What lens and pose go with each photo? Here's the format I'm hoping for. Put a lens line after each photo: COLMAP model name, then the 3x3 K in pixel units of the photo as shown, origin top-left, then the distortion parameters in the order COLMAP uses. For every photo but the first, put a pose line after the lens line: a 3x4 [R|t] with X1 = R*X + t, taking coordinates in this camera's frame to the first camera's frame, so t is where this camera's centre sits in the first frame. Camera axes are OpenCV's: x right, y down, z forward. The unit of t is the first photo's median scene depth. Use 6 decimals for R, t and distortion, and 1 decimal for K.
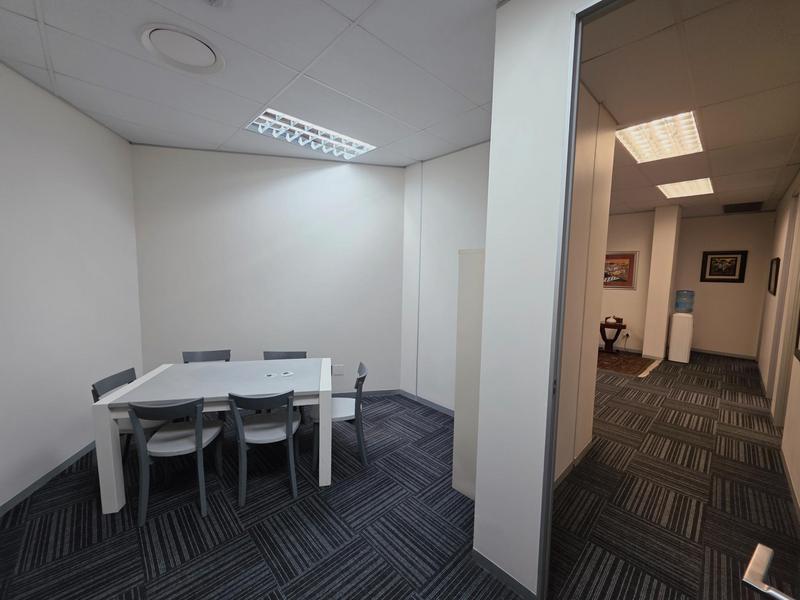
lens RADIAL K [[319.6, 0, 398.2], [0, 319.6, 302.0], [0, 0, 1]] dist [0.000112, 0.000030]
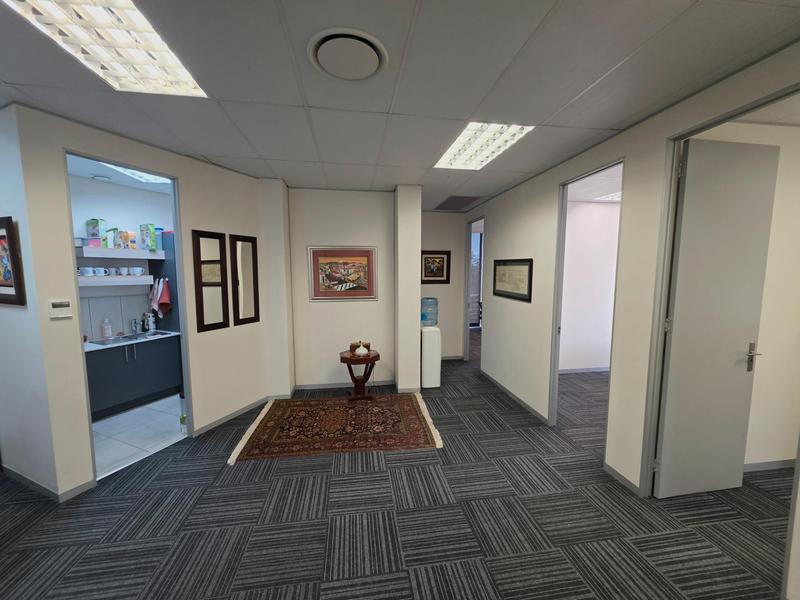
lens RADIAL K [[319.6, 0, 398.5], [0, 319.6, 302.1], [0, 0, 1]] dist [0.000112, 0.000030]
pose [[0.576571, -0.096551, 0.811322, 0.184086], [0.088258, 0.994543, 0.055634, -0.071580], [-0.812266, 0.039529, 0.581946, 0.552013]]
